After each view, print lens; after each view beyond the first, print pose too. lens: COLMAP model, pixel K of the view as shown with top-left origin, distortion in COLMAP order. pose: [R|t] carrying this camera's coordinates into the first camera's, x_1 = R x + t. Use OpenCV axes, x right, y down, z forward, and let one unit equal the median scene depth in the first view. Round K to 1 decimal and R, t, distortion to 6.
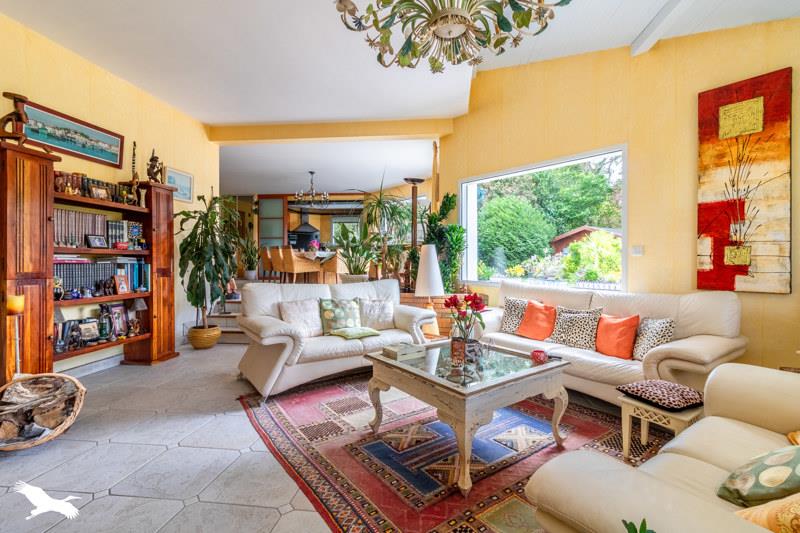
lens RADIAL K [[365.8, 0, 400.0], [0, 365.8, 266.5], [0, 0, 1]] dist [-0.000468, -0.000176]
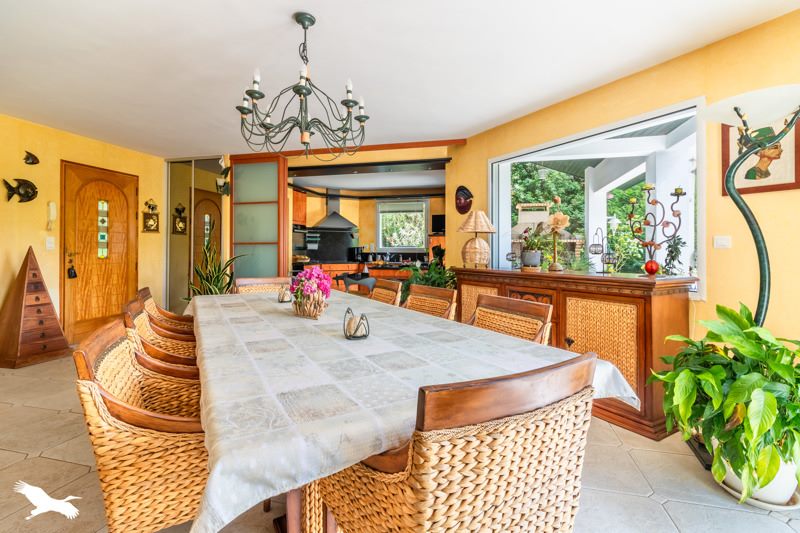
lens RADIAL K [[370.1, 0, 401.4], [0, 370.1, 250.1], [0, 0, 1]] dist [-0.000463, -0.000009]
pose [[0.992152, -0.001168, -0.125034, -0.277470], [-0.002080, 0.999664, -0.025842, -0.159995], [0.125022, 0.025900, 0.991816, 1.534958]]
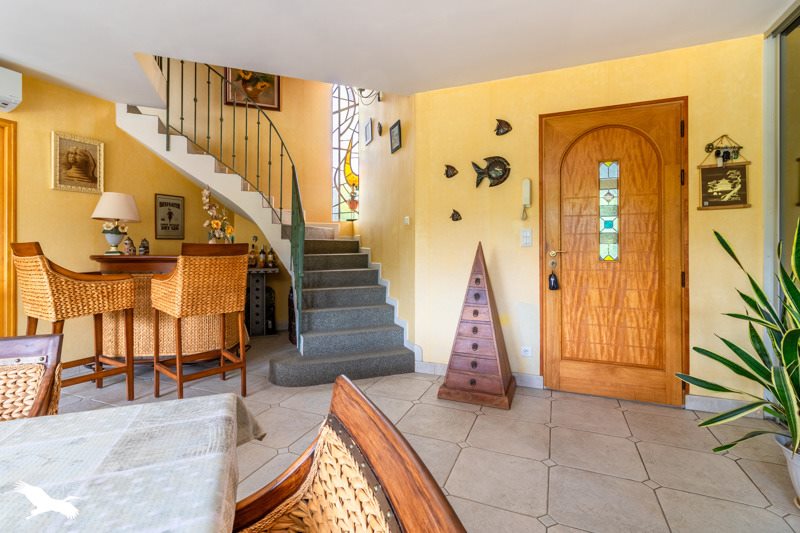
lens RADIAL K [[370.1, 0, 401.4], [0, 370.1, 250.1], [0, 0, 1]] dist [-0.000463, -0.000009]
pose [[-0.265266, -0.001401, -0.964174, -0.620531], [-0.023190, 0.999719, 0.004928, -0.177622], [0.963896, 0.023666, -0.265224, 2.439038]]
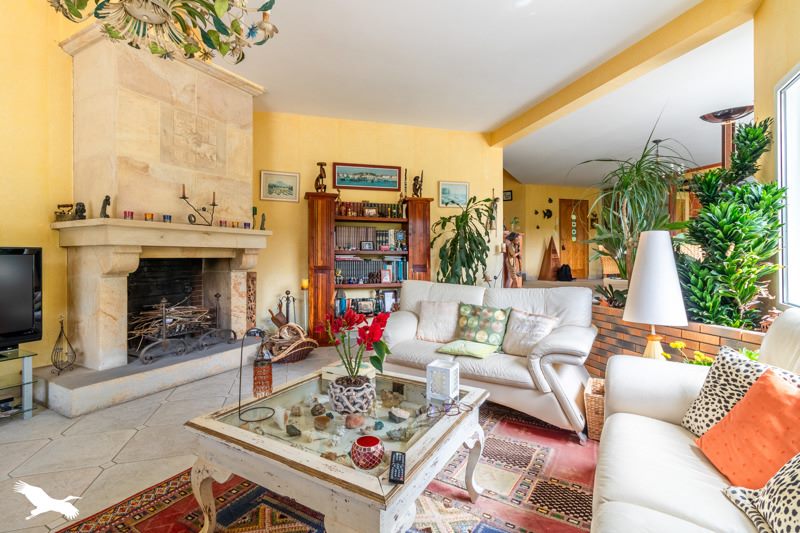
lens RADIAL K [[370.1, 0, 401.4], [0, 370.1, 250.1], [0, 0, 1]] dist [-0.000463, -0.000009]
pose [[0.398060, -0.021151, -0.917116, 0.495620], [-0.014197, 0.999472, -0.029212, -0.008782], [0.917250, 0.024648, 0.397549, 0.470549]]
